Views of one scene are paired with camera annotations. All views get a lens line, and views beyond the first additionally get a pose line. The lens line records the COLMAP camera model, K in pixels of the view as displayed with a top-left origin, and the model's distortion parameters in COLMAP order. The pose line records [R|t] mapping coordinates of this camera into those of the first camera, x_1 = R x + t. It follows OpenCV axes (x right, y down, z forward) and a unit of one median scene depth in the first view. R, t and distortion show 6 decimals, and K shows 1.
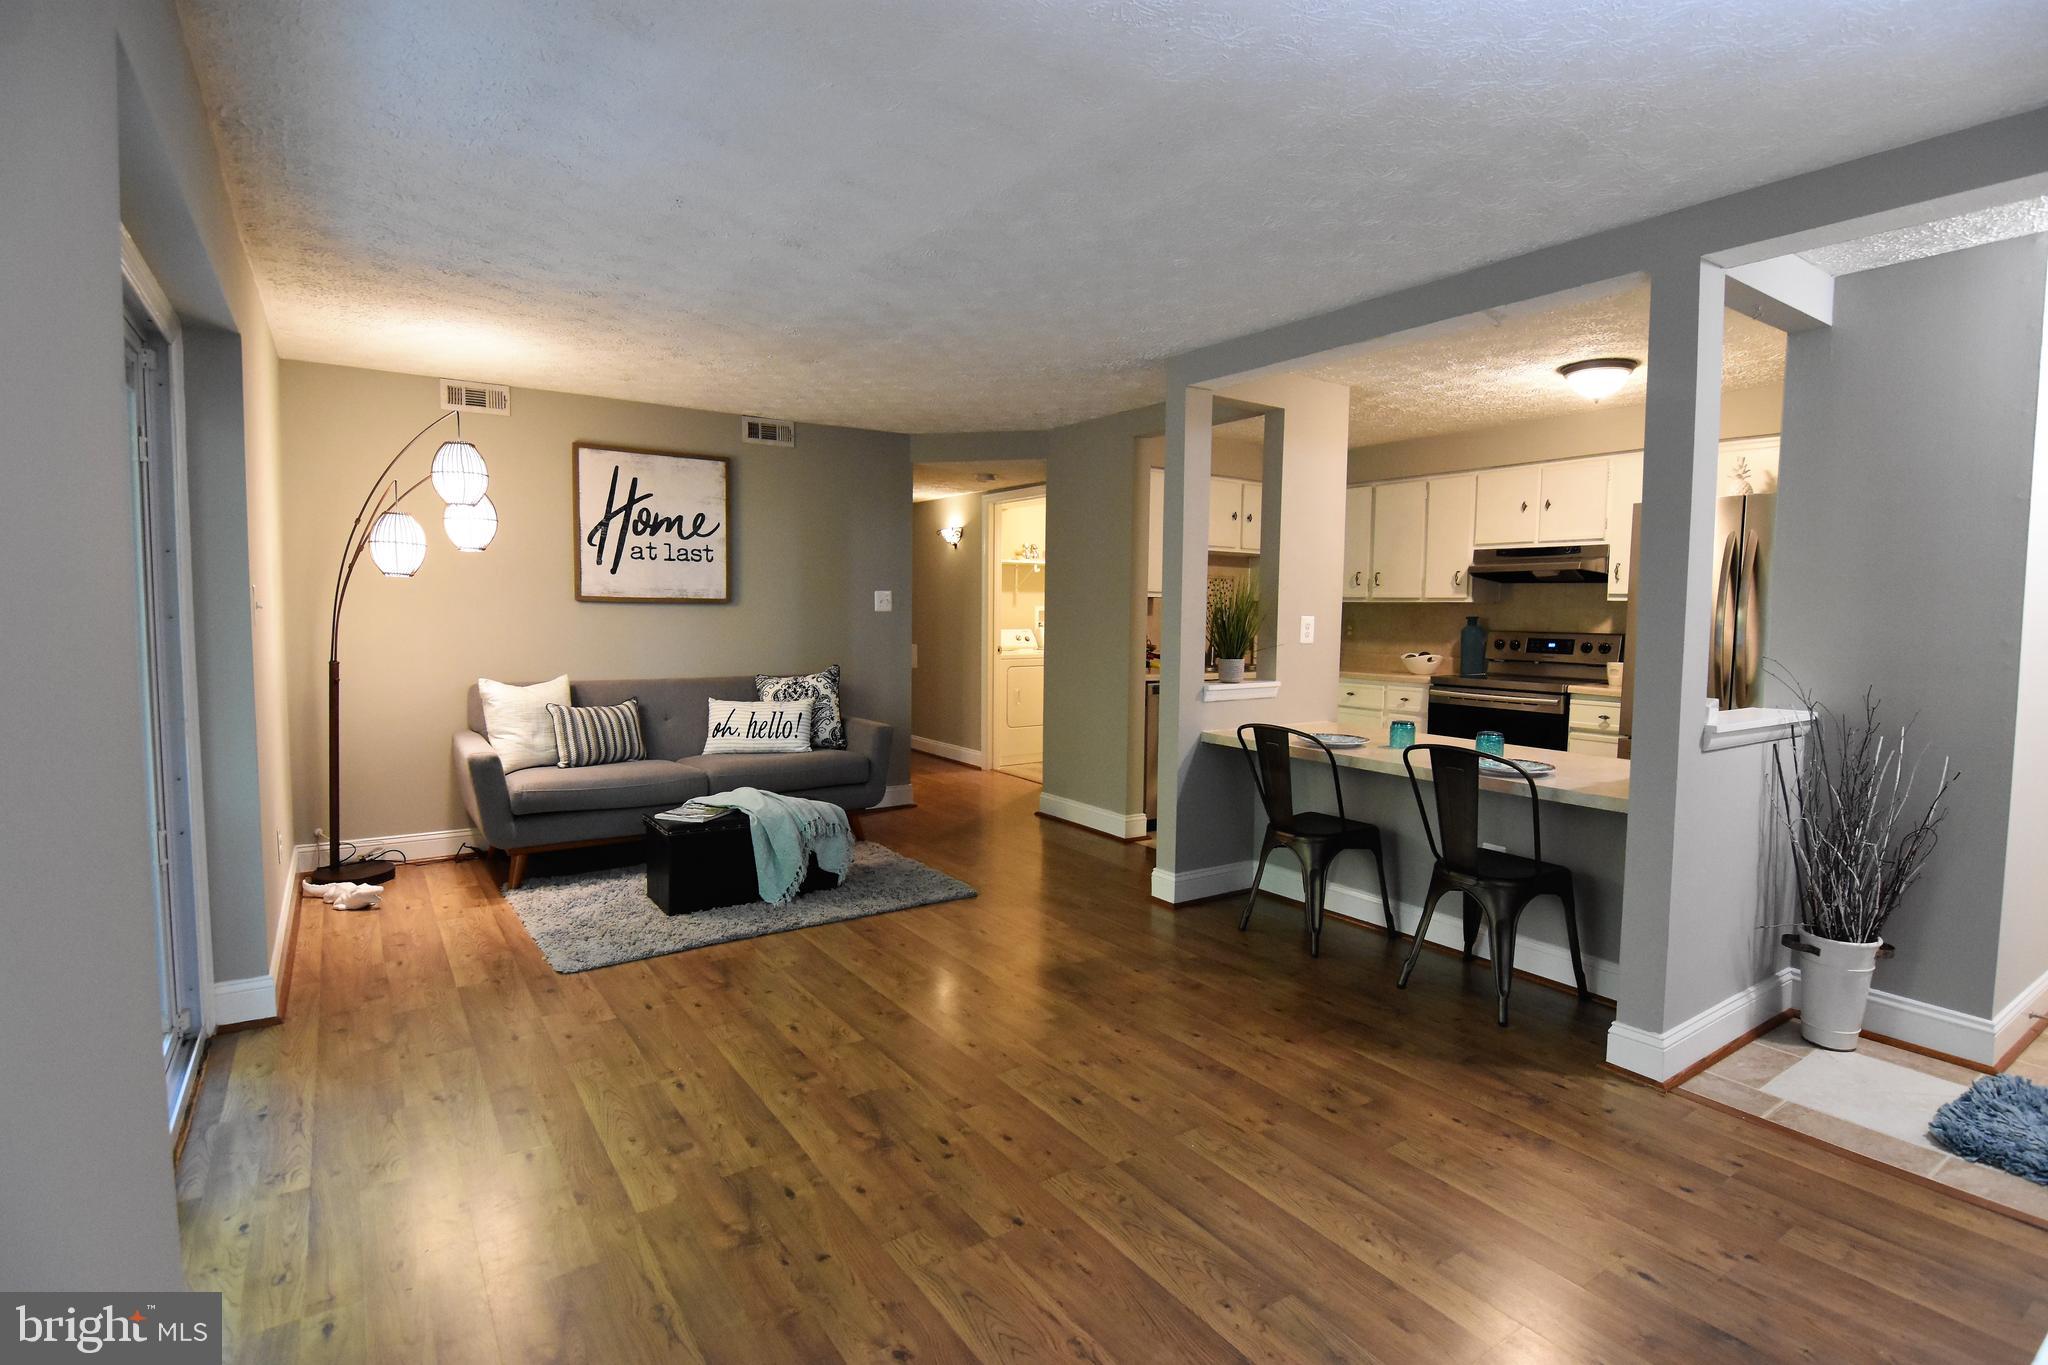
lens RADIAL K [[995.6, 0, 1029.7], [0, 995.6, 679.2], [0, 0, 1]] dist [-0.002895, -0.011325]
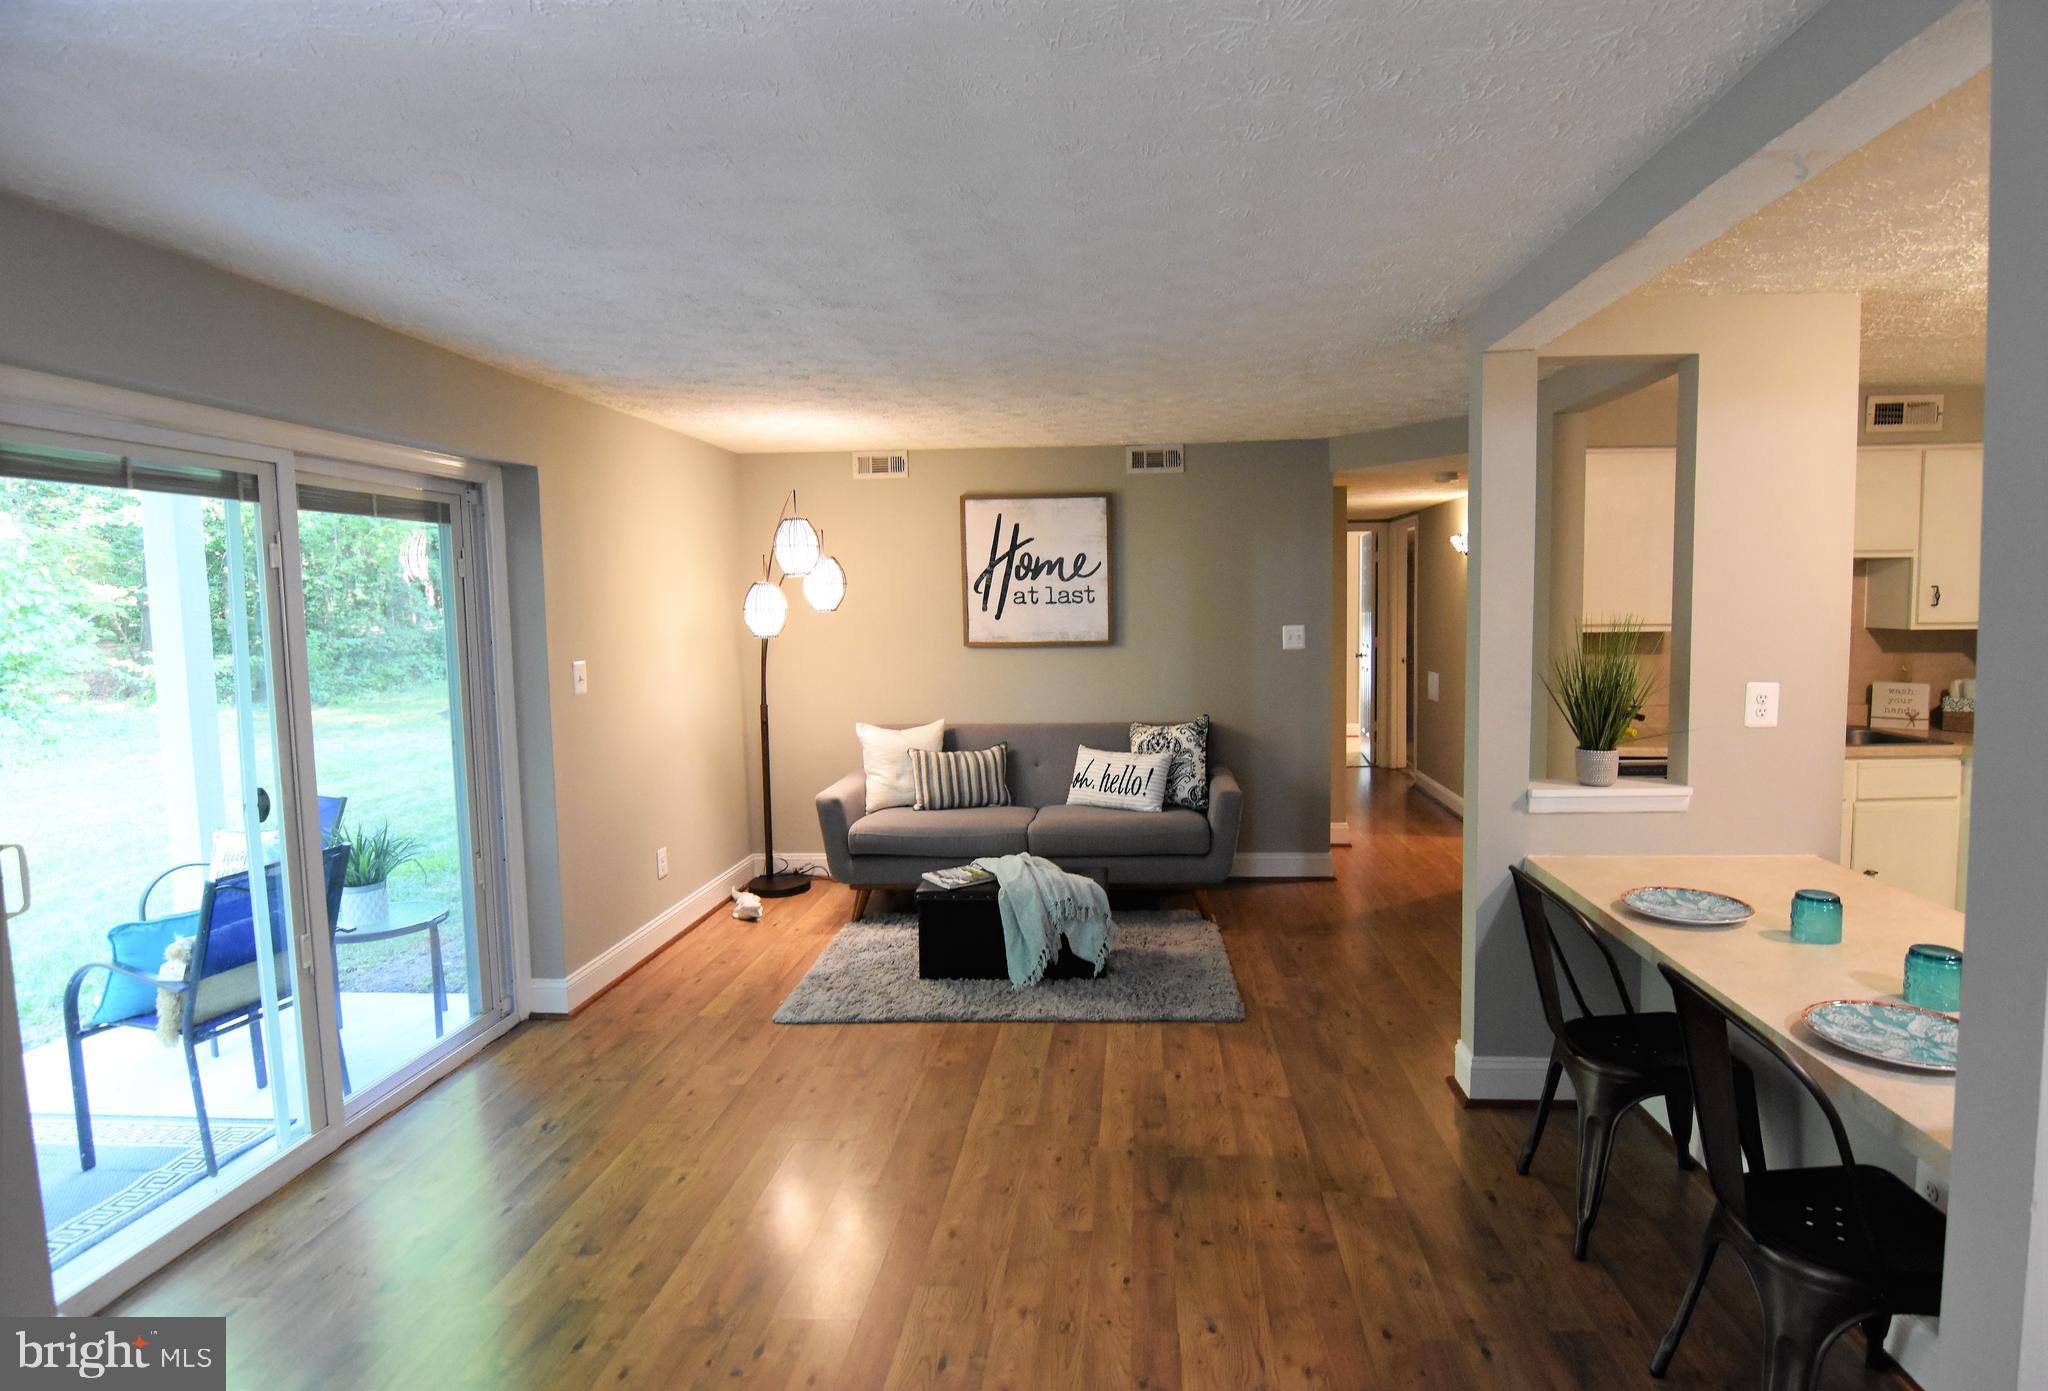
lens RADIAL K [[1034.7, 0, 1074.6], [0, 1034.7, 681.1], [0, 0, 1]] dist [0.004025, -0.018043]
pose [[0.787431, 0.021222, -0.616037, 0.337337], [-0.016777, 0.999775, 0.012997, -0.065355], [0.616174, 0.000101, 0.787610, 0.239484]]
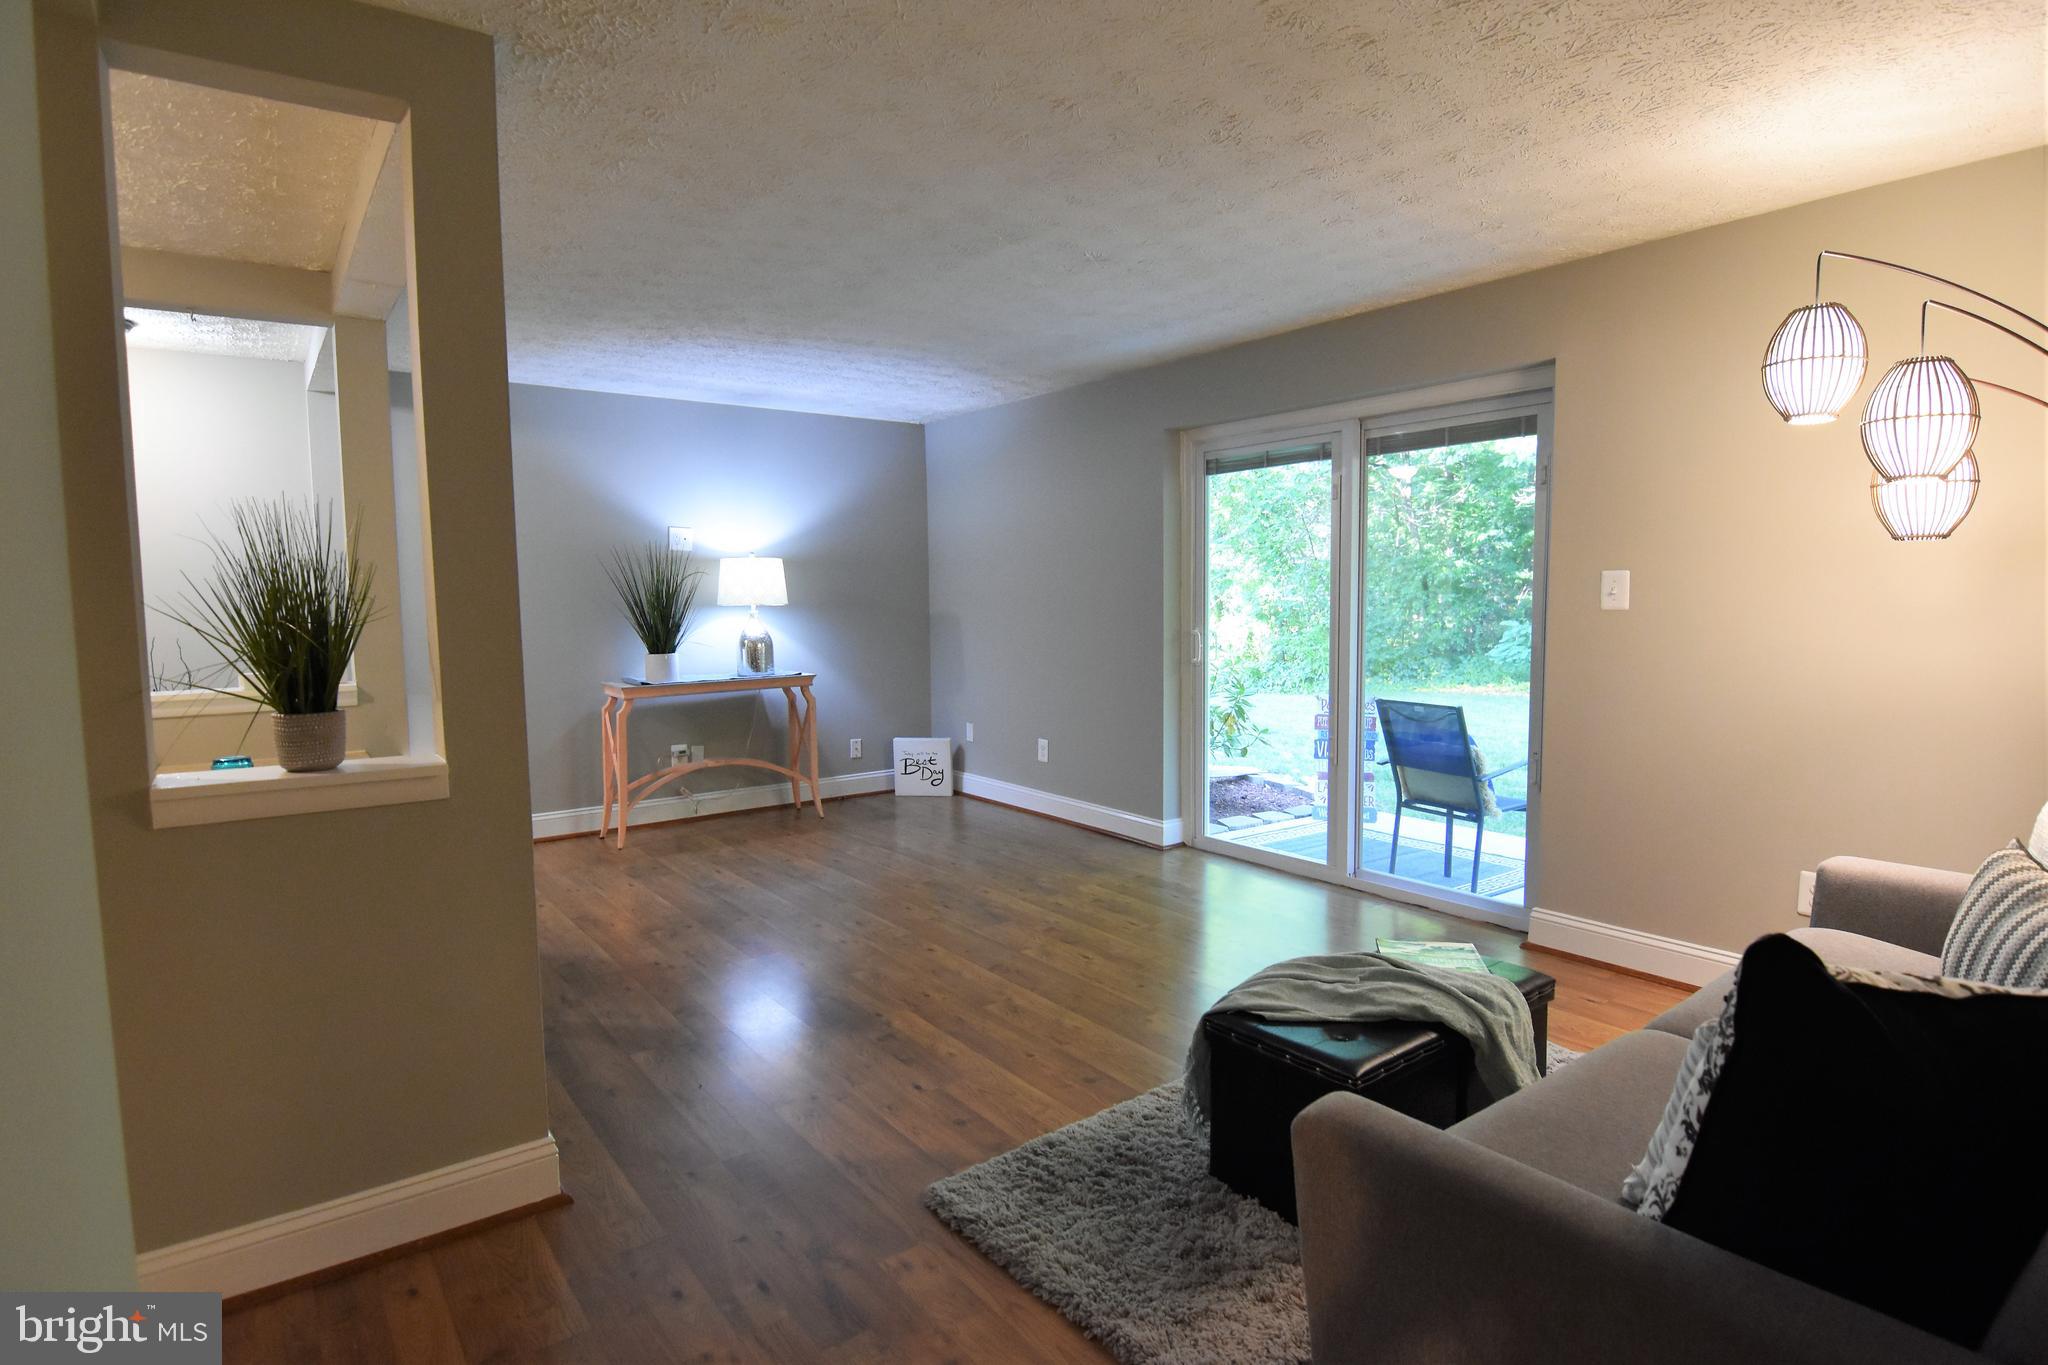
lens RADIAL K [[1060.8, 0, 1026.3], [0, 1060.8, 679.4], [0, 0, 1]] dist [-0.002285, -0.019315]
pose [[-0.999085, 0.001662, -0.042727, -0.075108], [-0.004874, 0.988304, 0.152418, -0.098549], [0.042481, 0.152487, -0.987392, 1.392308]]
